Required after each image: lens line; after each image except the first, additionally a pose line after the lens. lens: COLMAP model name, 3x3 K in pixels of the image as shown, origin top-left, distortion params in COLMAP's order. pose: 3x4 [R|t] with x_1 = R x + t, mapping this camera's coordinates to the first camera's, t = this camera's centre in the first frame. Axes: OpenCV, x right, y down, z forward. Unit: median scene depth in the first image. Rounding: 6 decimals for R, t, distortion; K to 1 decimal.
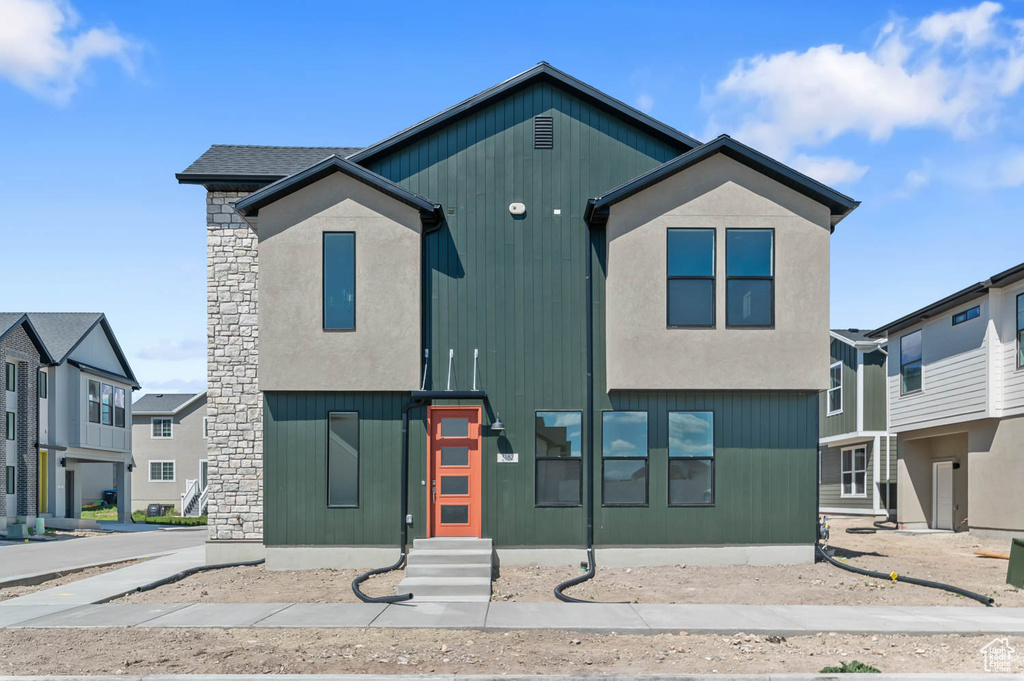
lens RADIAL K [[729.3, 0, 528.6], [0, 729.3, 364.3], [0, 0, 1]] dist [0.000134, 0.000337]
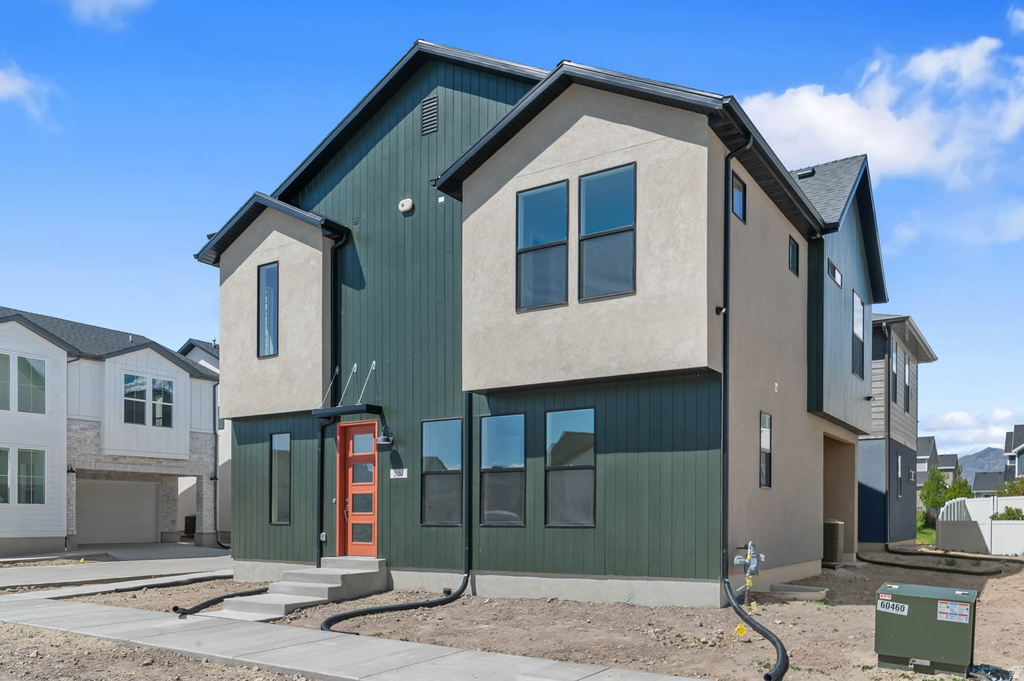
lens RADIAL K [[790.1, 0, 512.8], [0, 790.1, 374.8], [0, 0, 1]] dist [-0.002953, 0.000187]
pose [[0.833455, -0.094742, -0.544404, 0.650106], [0.095043, 0.995089, -0.027668, 0.044057], [0.544352, -0.028682, 0.838366, 0.232042]]
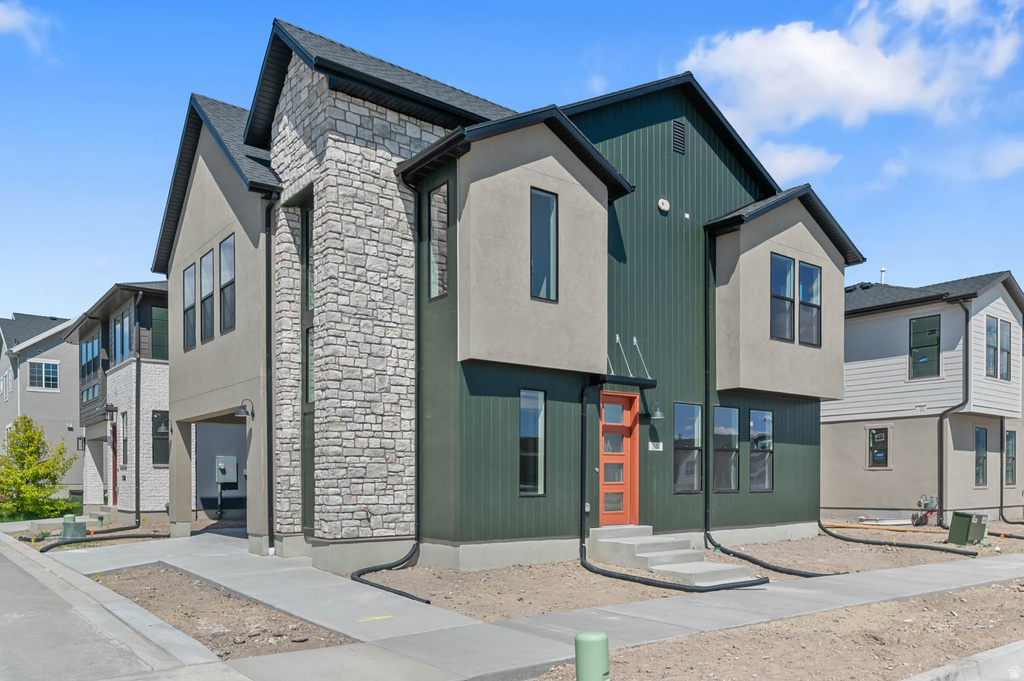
lens RADIAL K [[744.8, 0, 488.0], [0, 744.8, 354.6], [0, 0, 1]] dist [-0.001392, -0.000519]
pose [[0.809526, 0.097955, 0.578855, -0.831143], [-0.106391, 0.994134, -0.019442, 0.045015], [-0.577364, -0.045846, 0.815199, 0.284620]]
